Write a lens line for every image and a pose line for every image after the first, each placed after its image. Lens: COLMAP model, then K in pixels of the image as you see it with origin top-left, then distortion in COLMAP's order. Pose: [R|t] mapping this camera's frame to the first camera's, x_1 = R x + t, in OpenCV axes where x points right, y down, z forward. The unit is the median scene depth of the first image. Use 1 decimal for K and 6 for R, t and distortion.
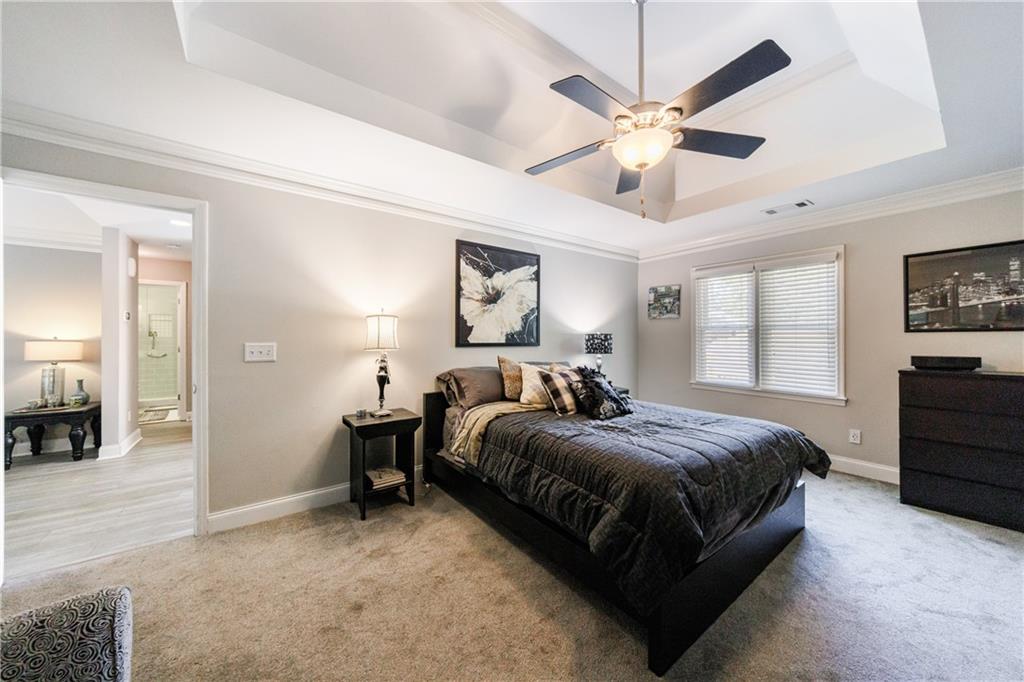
lens RADIAL K [[355.3, 0, 516.3], [0, 355.3, 340.4], [0, 0, 1]] dist [-0.007774, 0.002238]
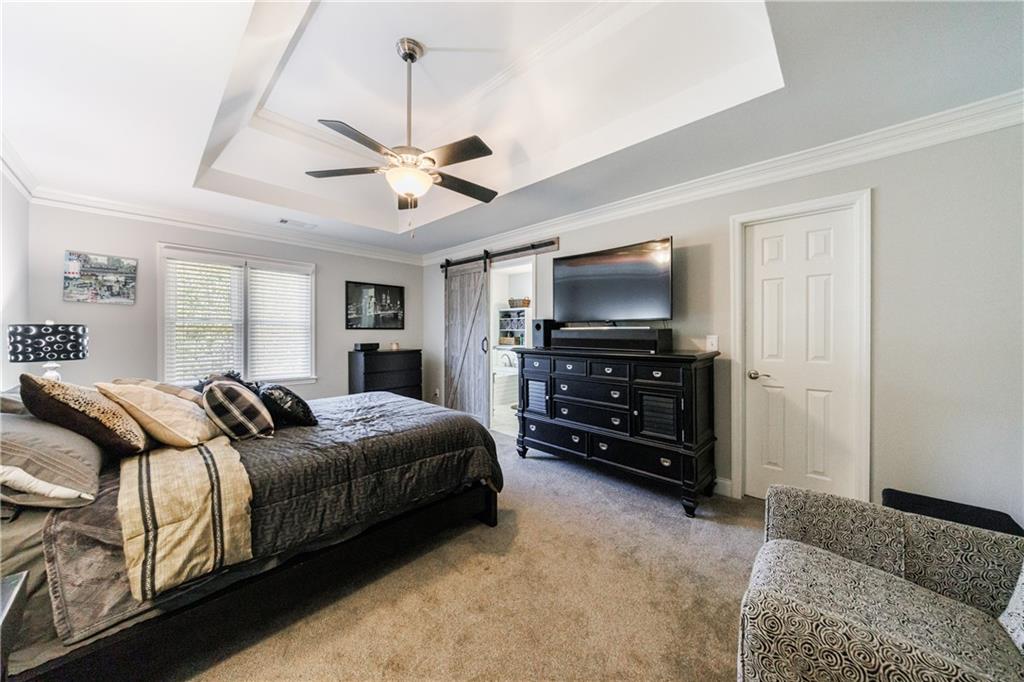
lens RADIAL K [[355.3, 0, 511.0], [0, 355.3, 337.8], [0, 0, 1]] dist [-0.007774, 0.002238]
pose [[-0.181528, -0.013397, 0.983295, -0.463745], [0.004551, 0.999885, 0.014463, -0.003073], [-0.983375, 0.007101, -0.181446, 0.430370]]
